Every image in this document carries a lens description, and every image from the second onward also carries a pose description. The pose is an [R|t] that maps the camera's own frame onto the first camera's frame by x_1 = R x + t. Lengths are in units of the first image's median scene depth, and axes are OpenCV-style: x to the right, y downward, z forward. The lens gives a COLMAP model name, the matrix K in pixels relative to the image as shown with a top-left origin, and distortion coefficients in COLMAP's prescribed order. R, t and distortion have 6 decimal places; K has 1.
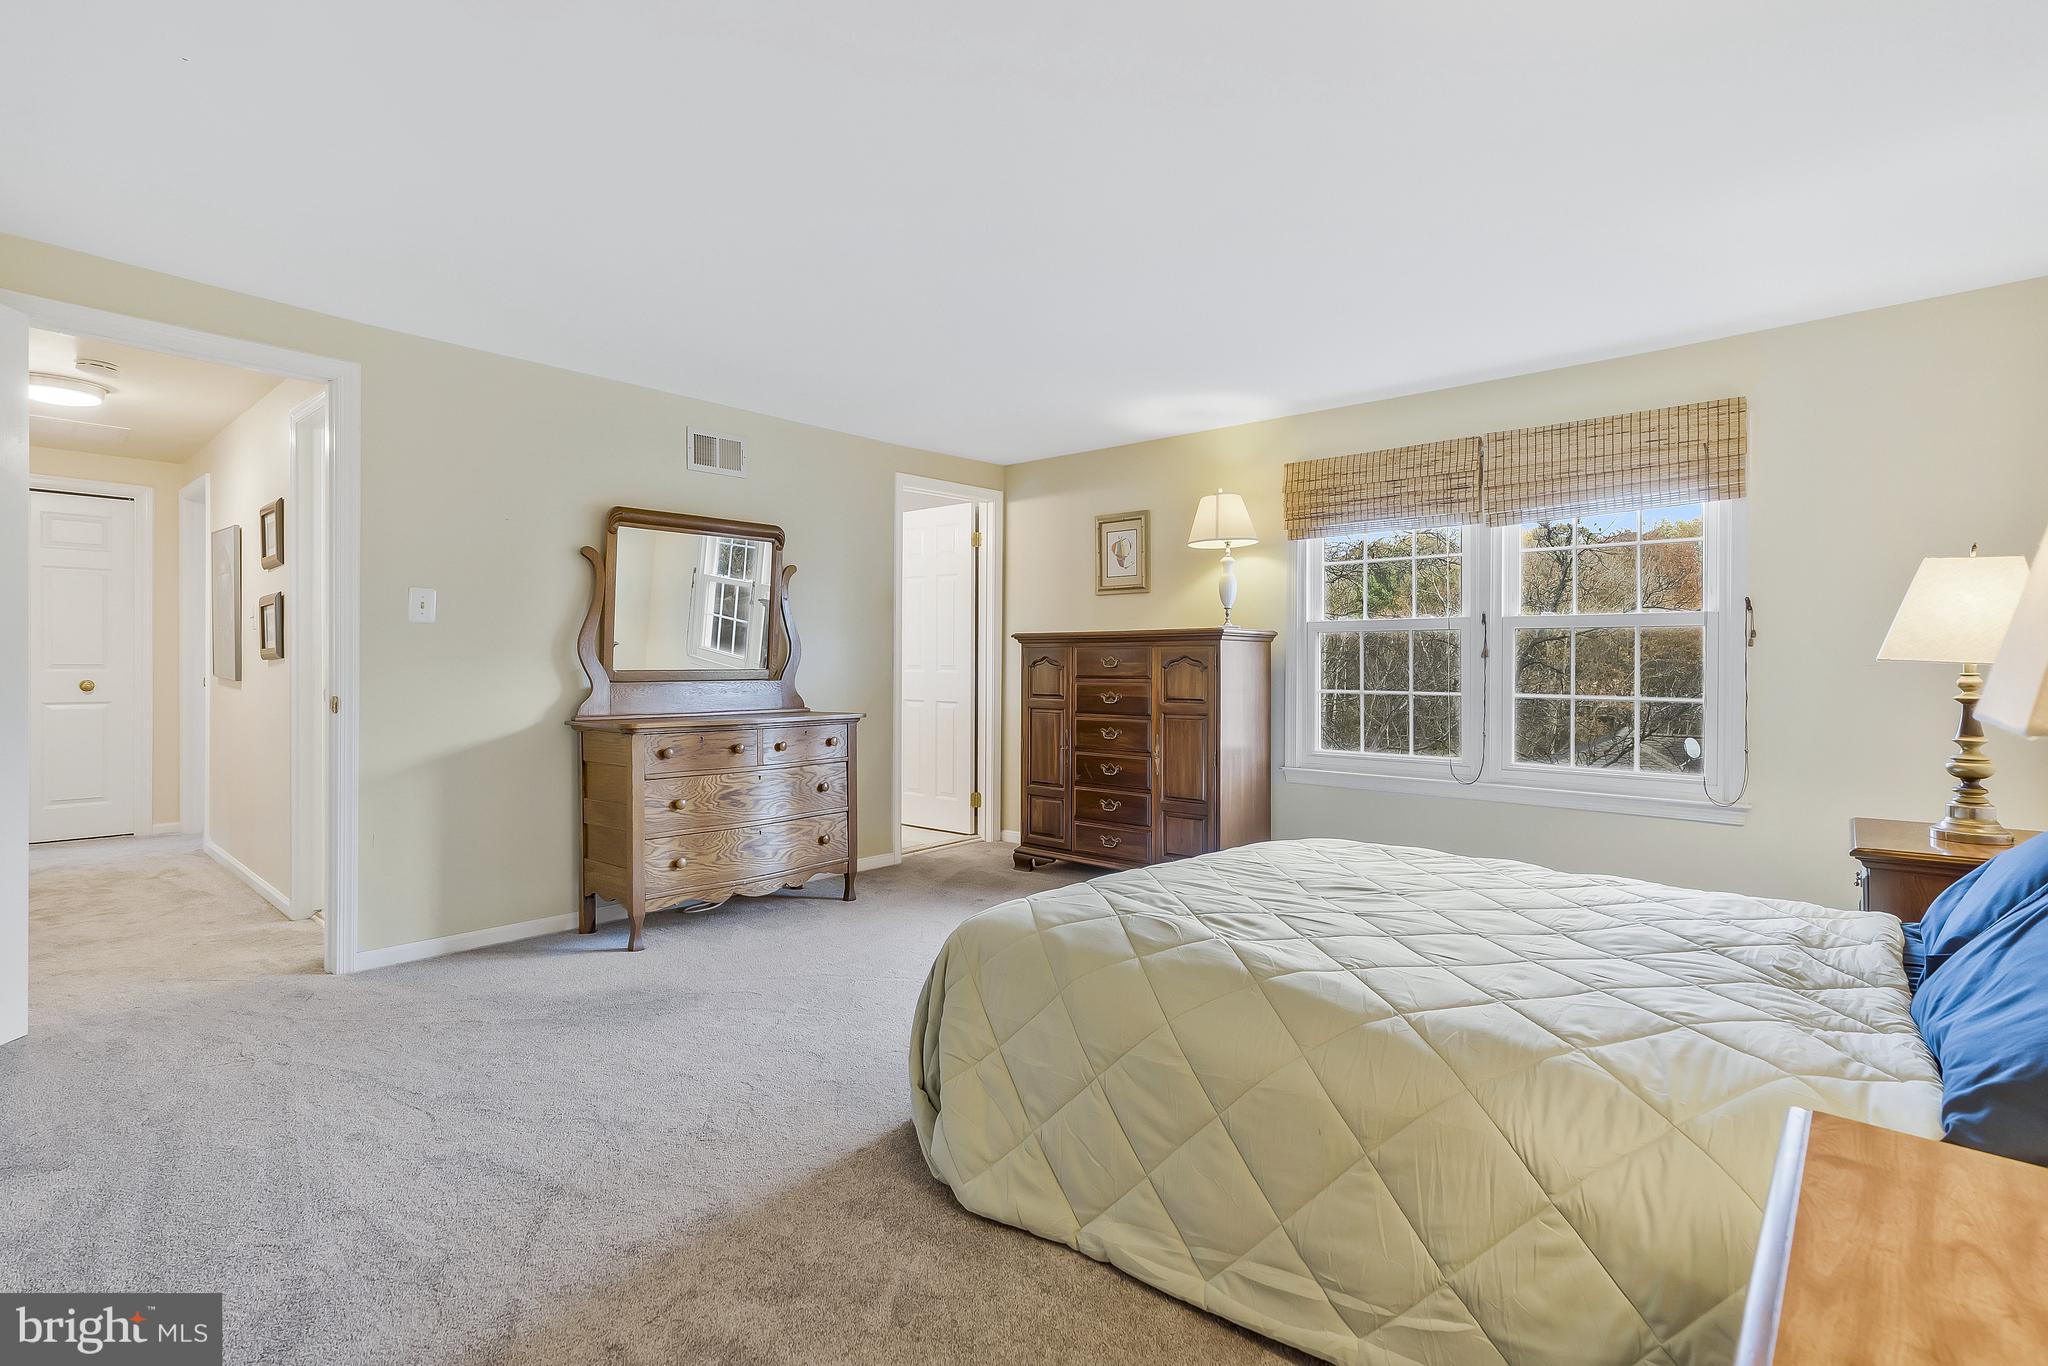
lens RADIAL K [[939.6, 0, 1032.3], [0, 939.6, 670.6], [0, 0, 1]] dist [0.001732, 0.000552]
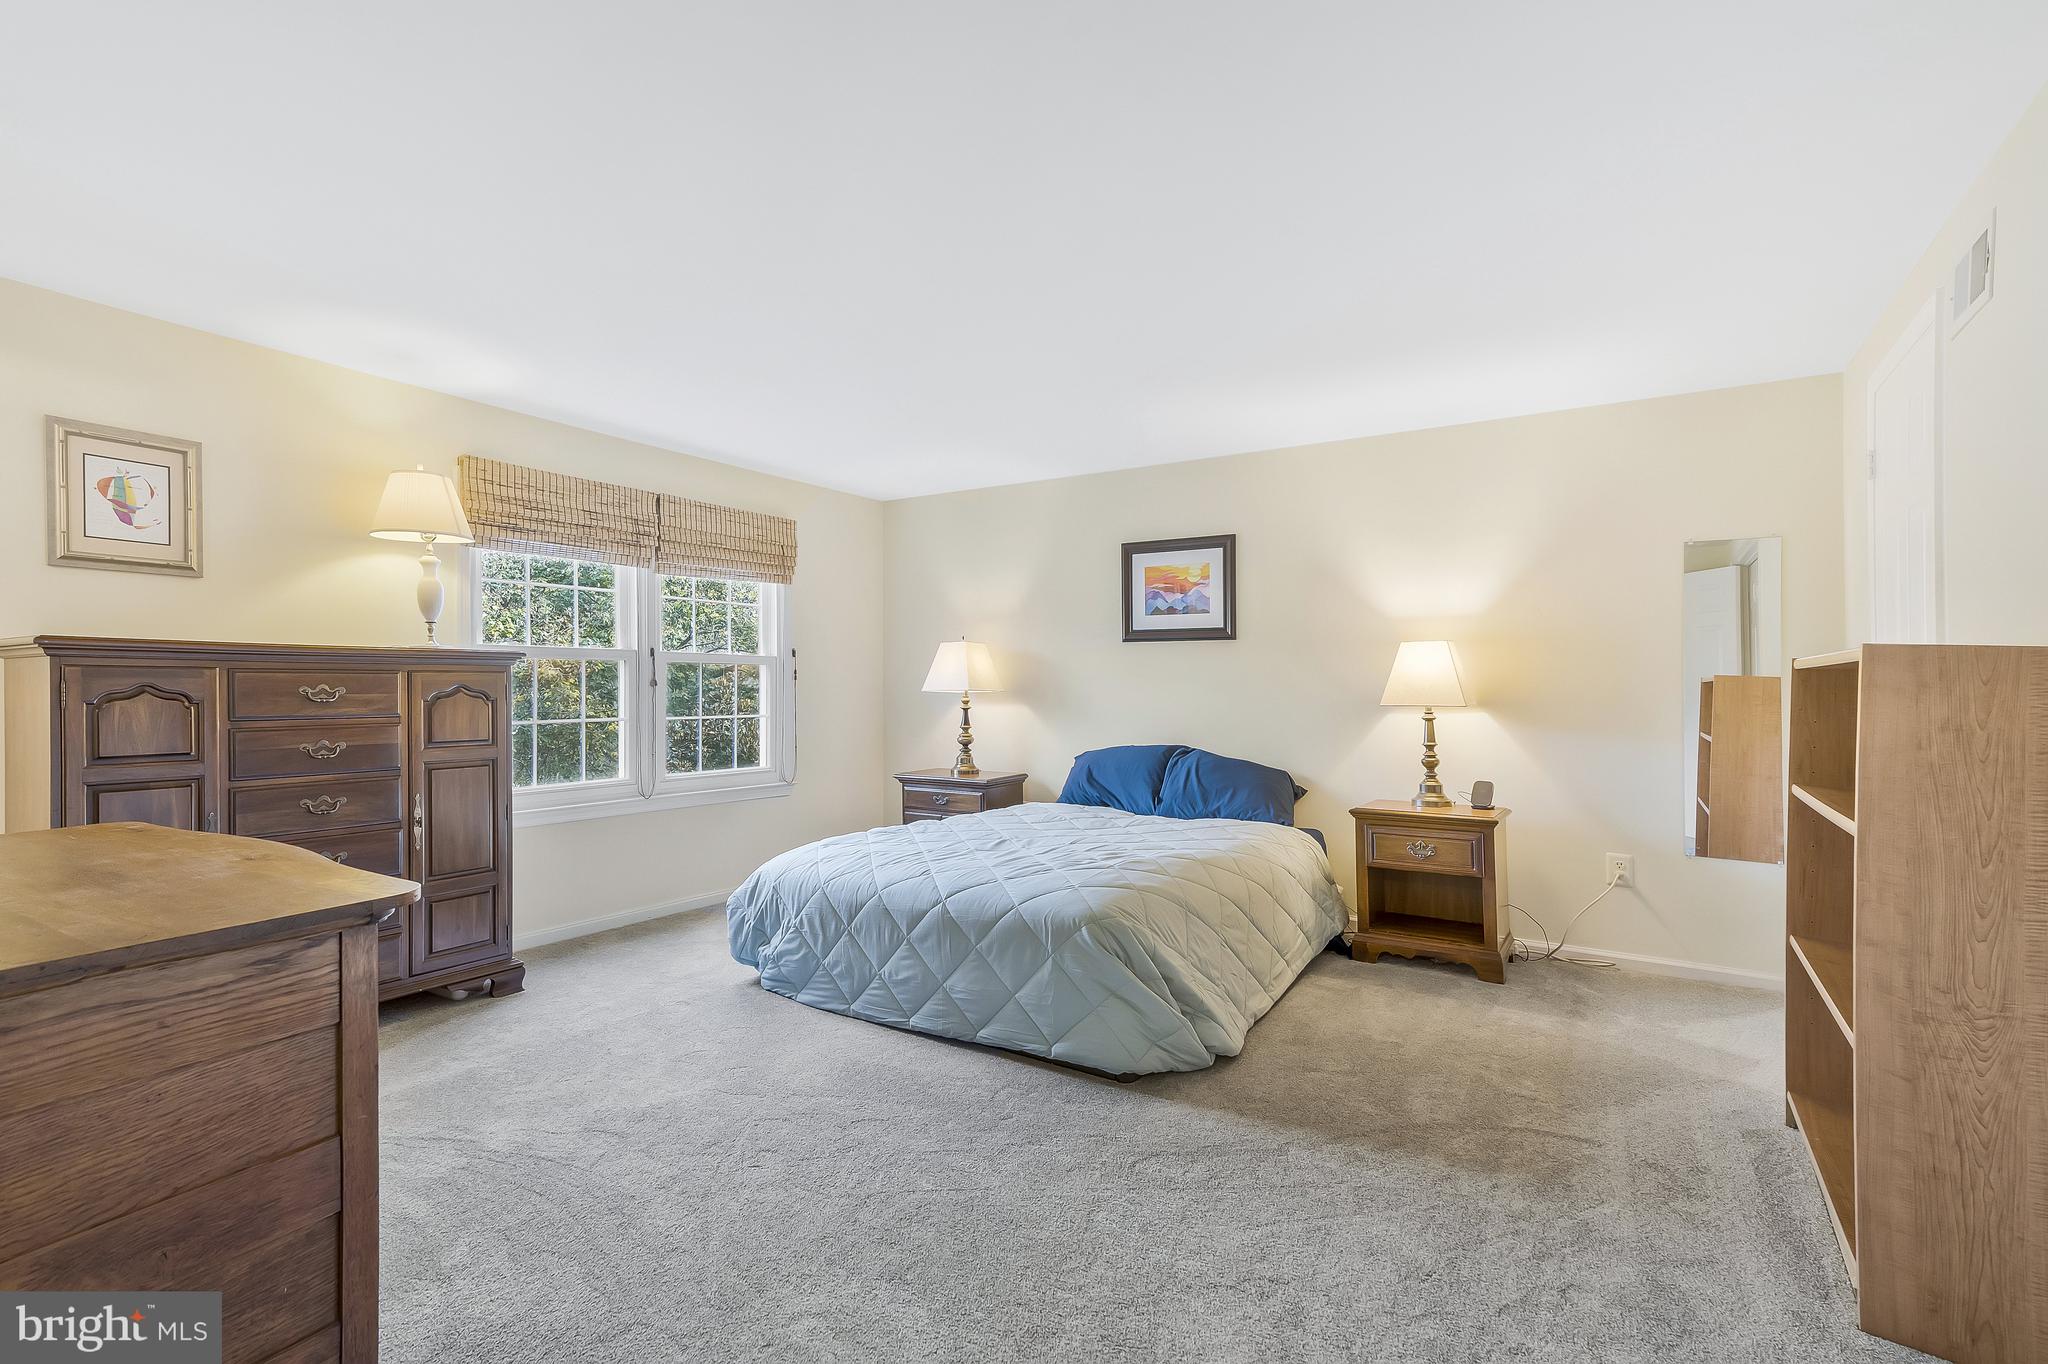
lens RADIAL K [[939.6, 0, 1031.1], [0, 939.6, 686.3], [0, 0, 1]] dist [0.001732, 0.000552]
pose [[-0.150990, -0.004769, 0.988524, -0.665726], [0.001871, 0.999985, 0.005110, -0.017135], [-0.988534, 0.002621, -0.150979, 0.656967]]
